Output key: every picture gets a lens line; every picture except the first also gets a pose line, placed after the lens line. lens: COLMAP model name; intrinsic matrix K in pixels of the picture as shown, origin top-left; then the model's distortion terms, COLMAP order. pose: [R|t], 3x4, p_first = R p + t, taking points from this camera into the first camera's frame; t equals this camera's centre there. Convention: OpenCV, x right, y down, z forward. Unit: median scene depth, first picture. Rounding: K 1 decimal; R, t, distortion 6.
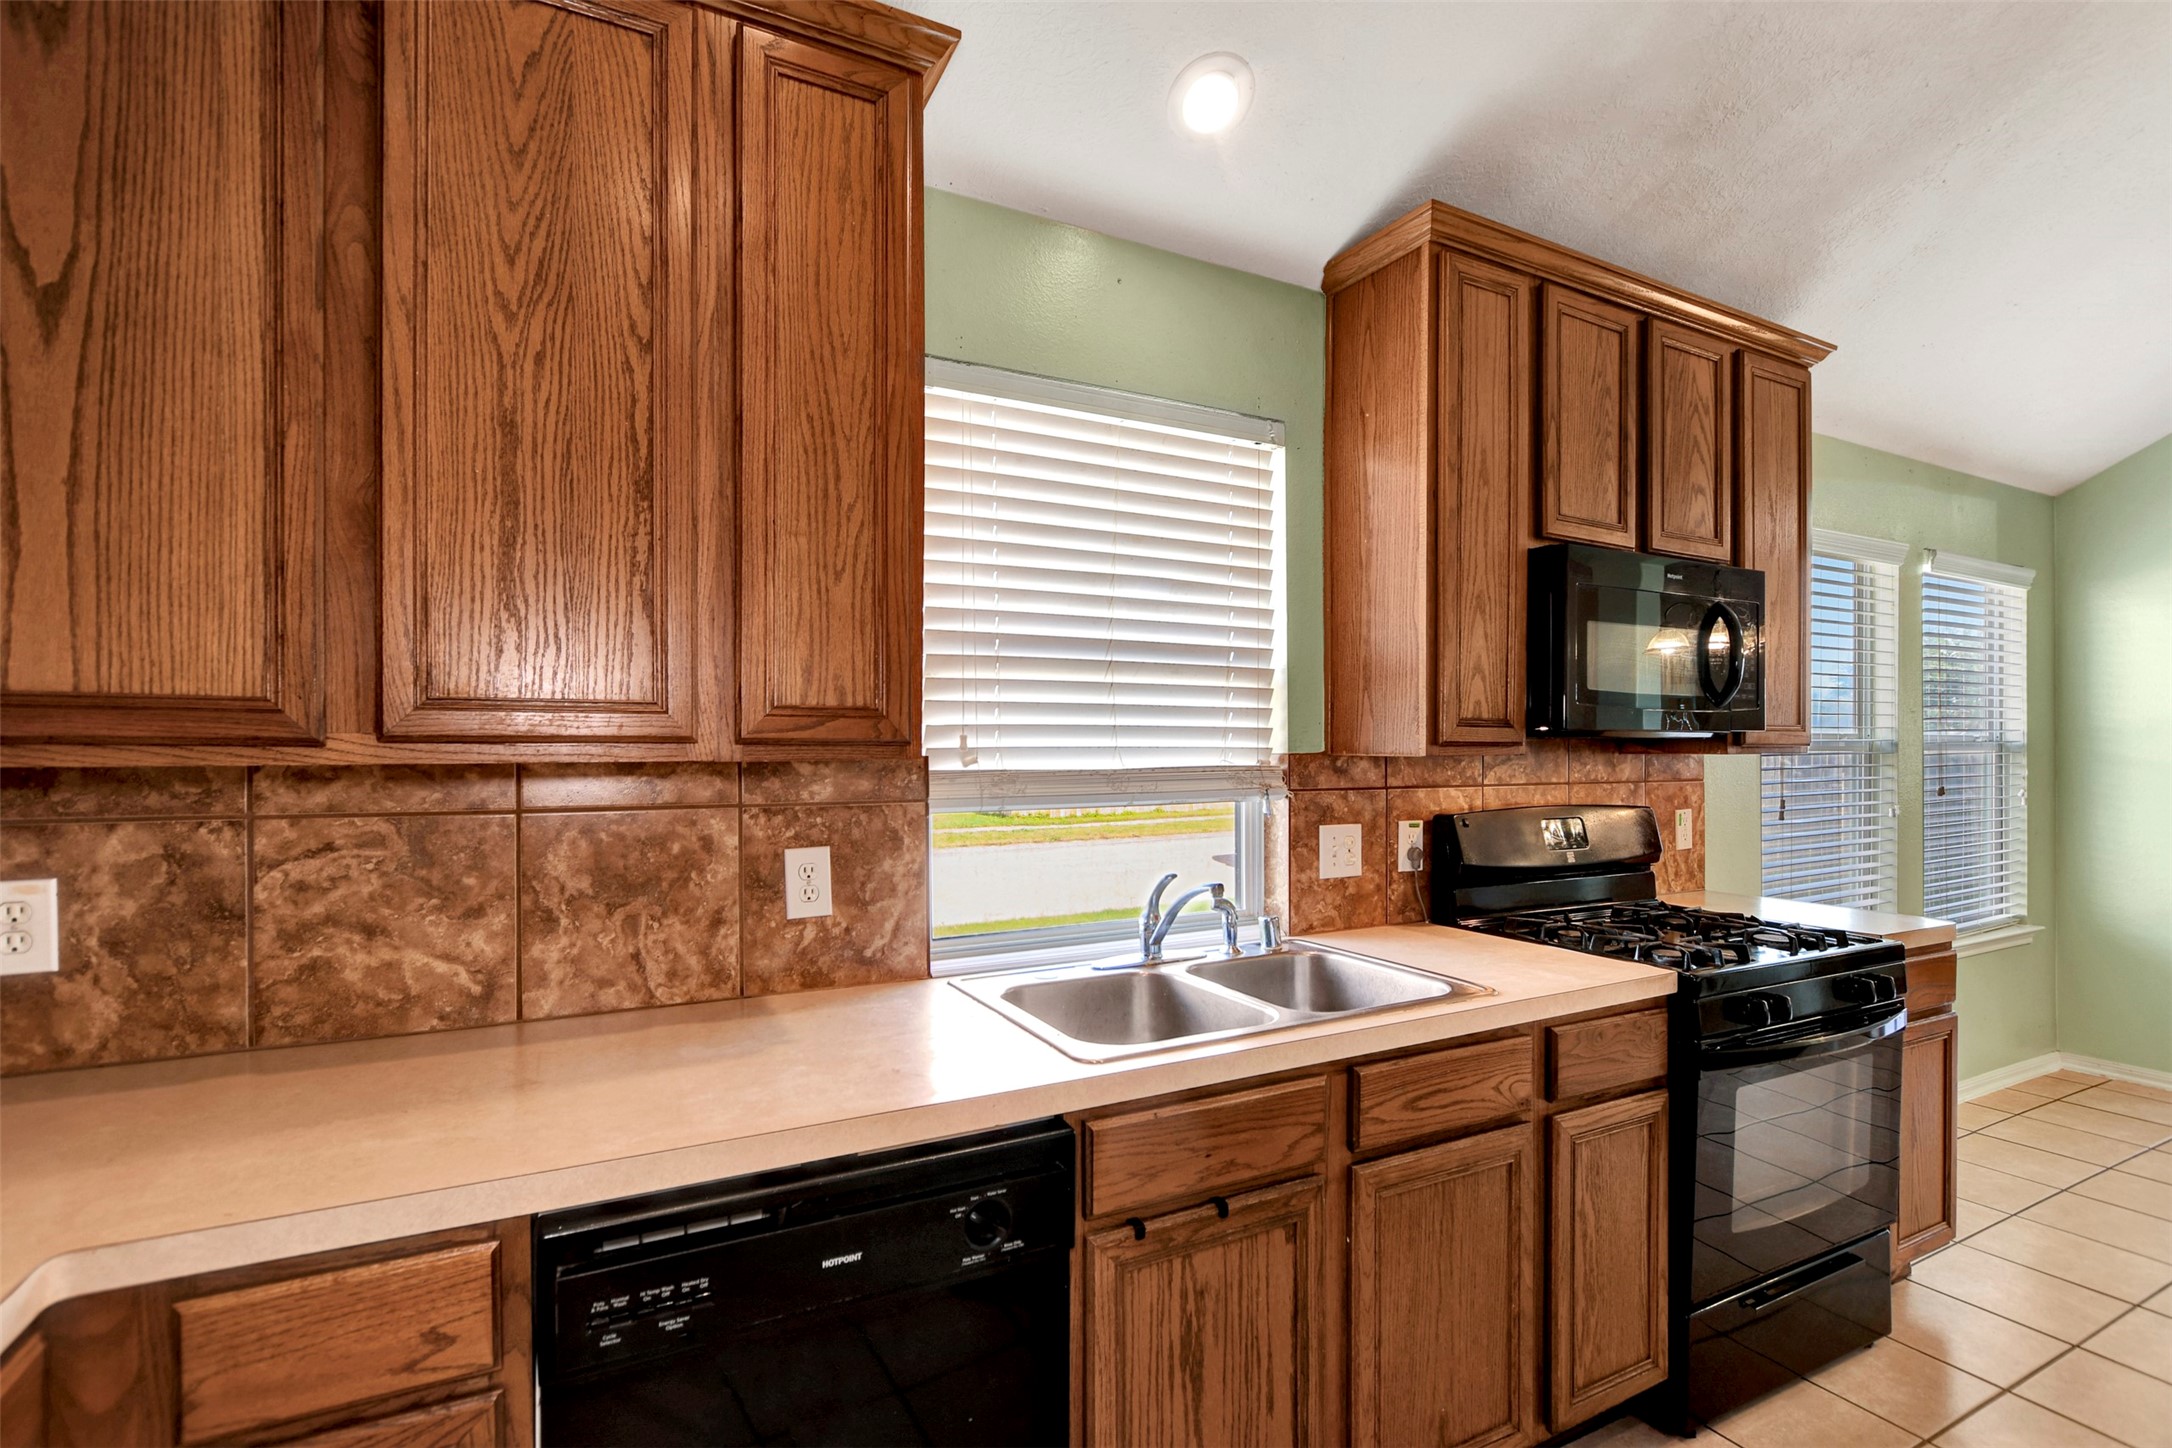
lens RADIAL K [[984.7, 0, 1087.5], [0, 984.7, 746.6], [0, 0, 1]] dist [-0.011884, 0.000324]
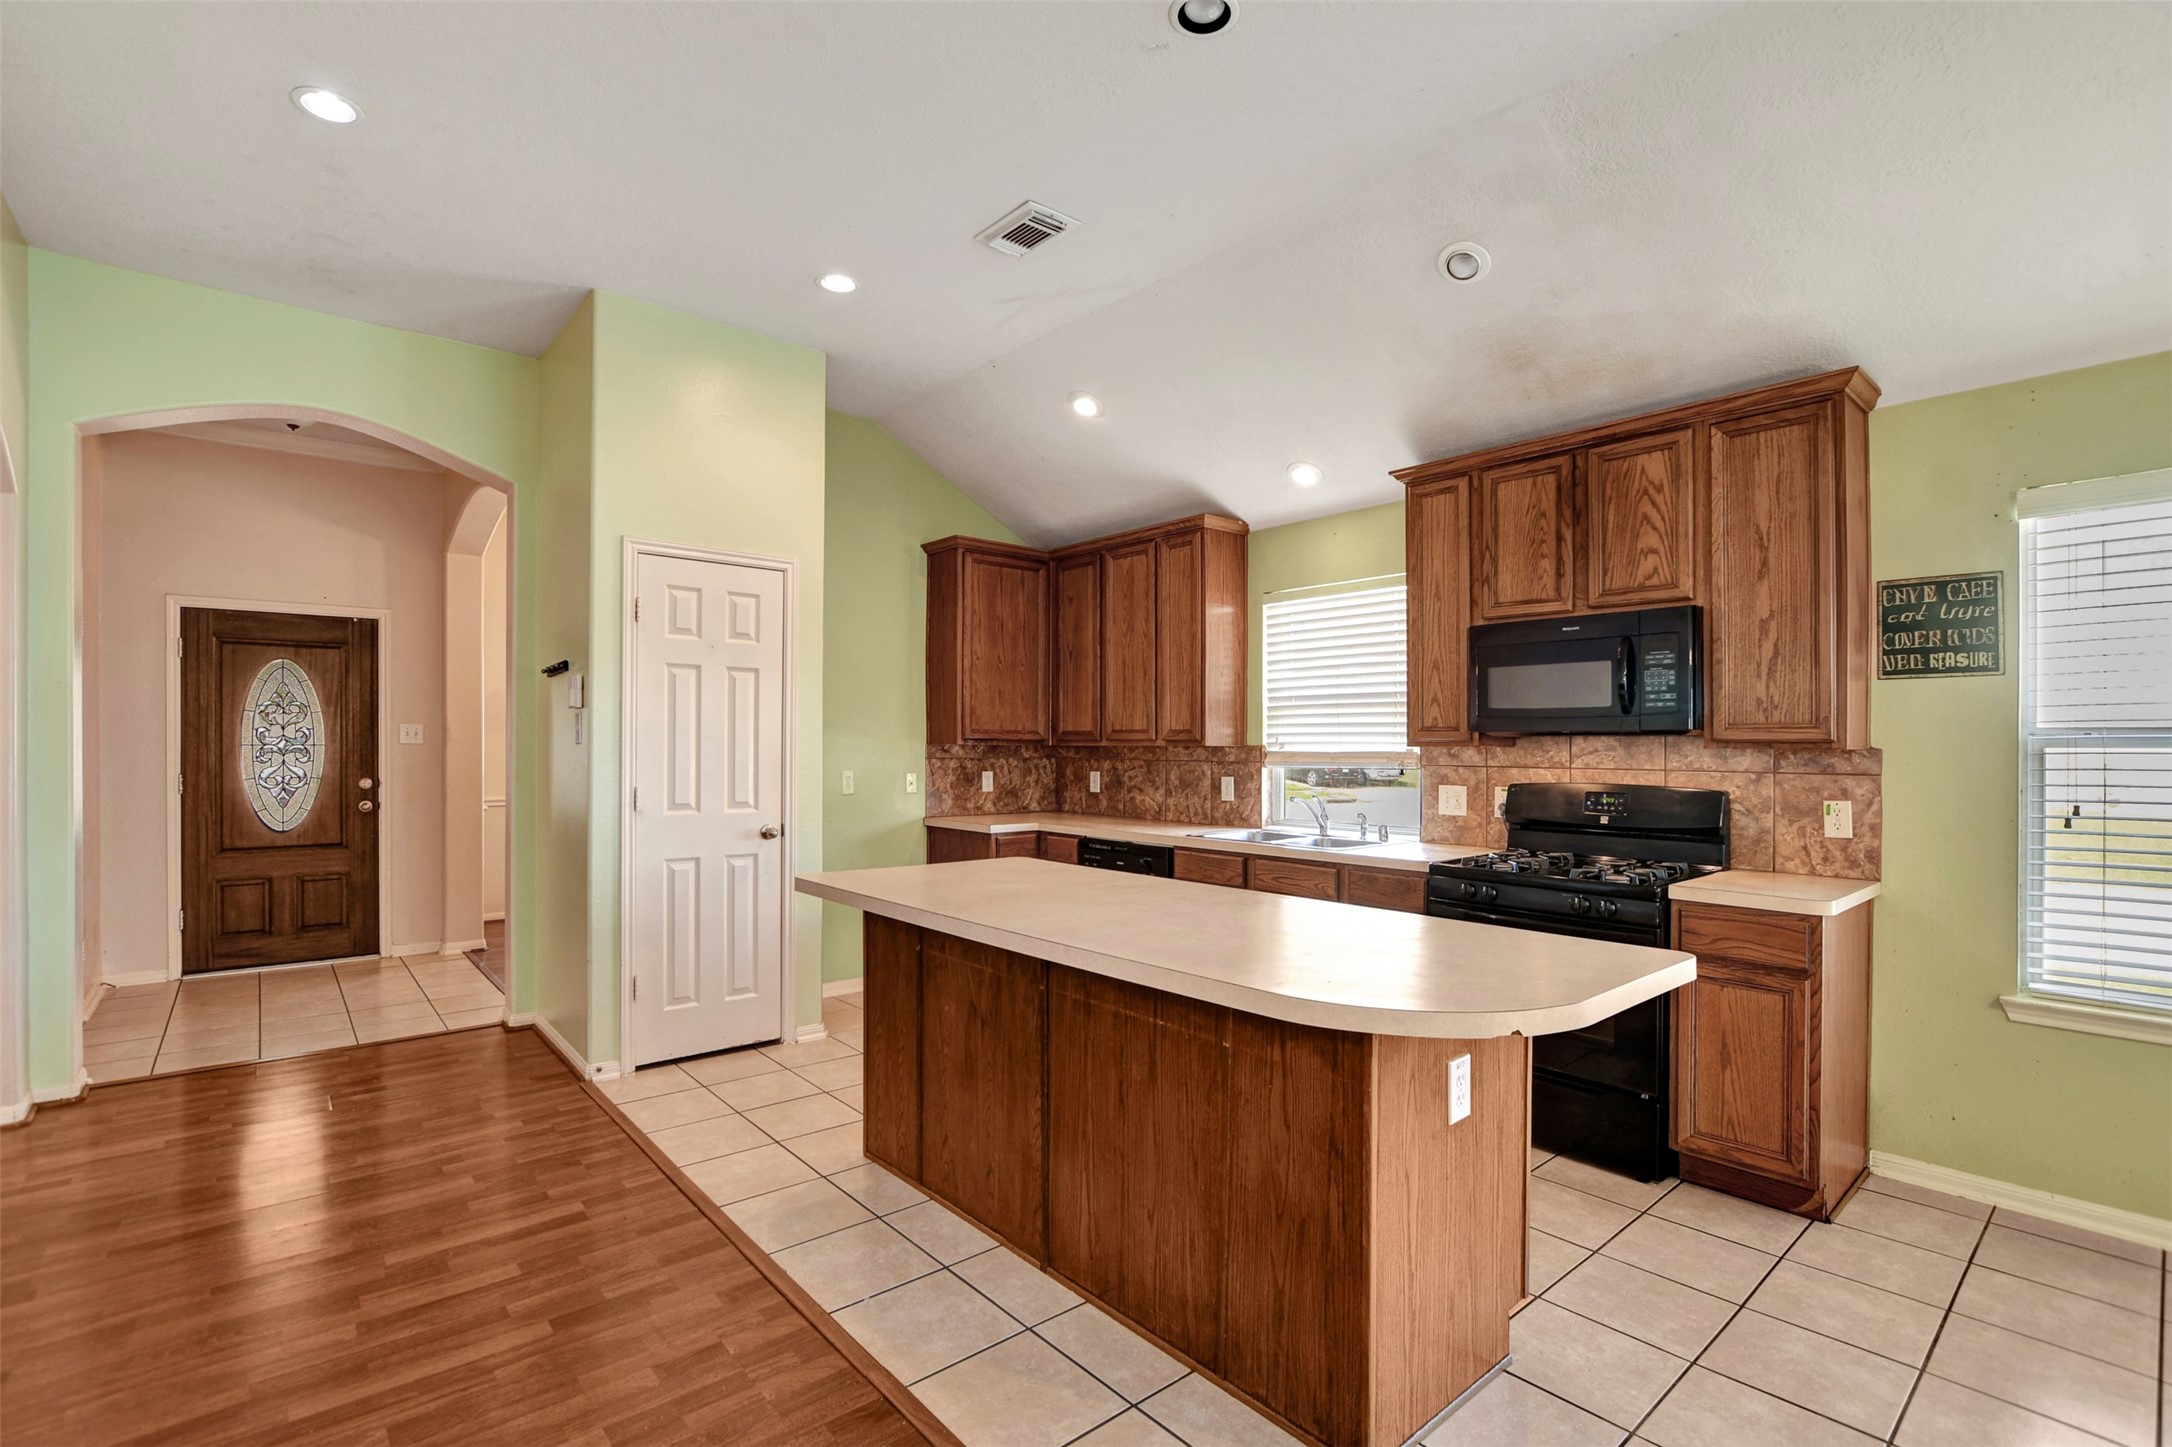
lens RADIAL K [[985.0, 0, 1076.1], [0, 985.0, 741.3], [0, 0, 1]] dist [-0.028864, 0.000332]
pose [[0.232801, -0.002101, -0.972522, 2.229693], [-0.005321, 0.999980, -0.003434, 0.009997], [0.972510, 0.005974, 0.232785, -0.100562]]
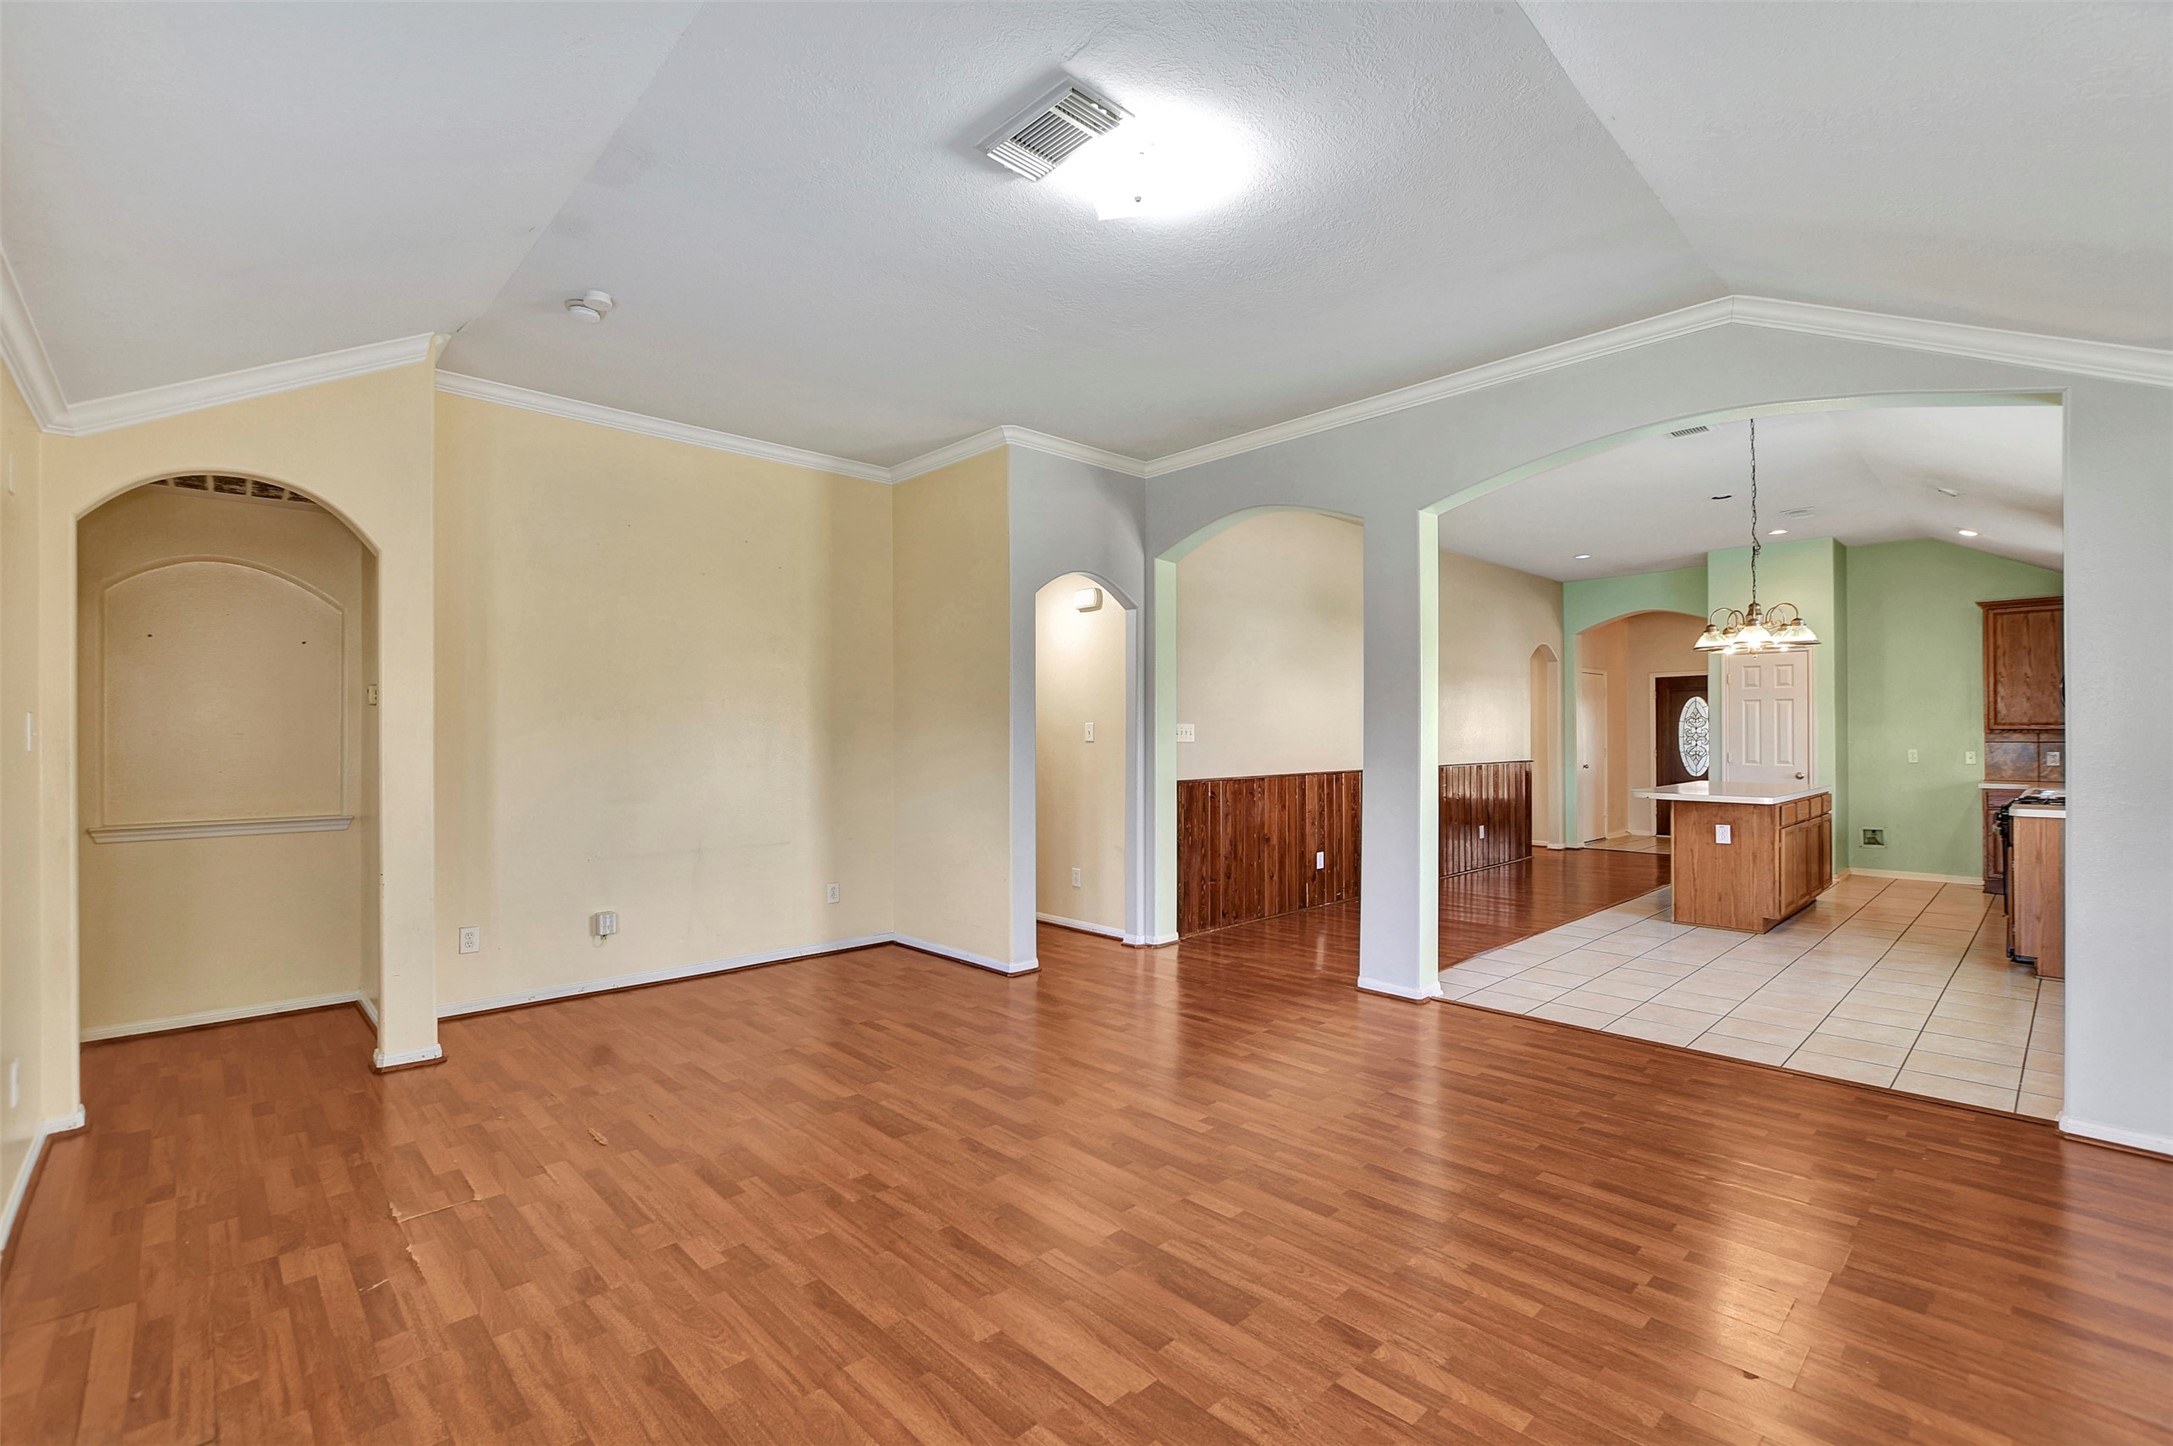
lens RADIAL K [[955.3, 0, 1089.9], [0, 955.3, 737.0], [0, 0, 1]] dist [-0.007973, 0.000061]
pose [[-0.959052, 0.003794, -0.283206, 4.446192], [0.004114, 0.999991, -0.000533, 0.014601], [0.283201, -0.001676, -0.959059, 3.134831]]
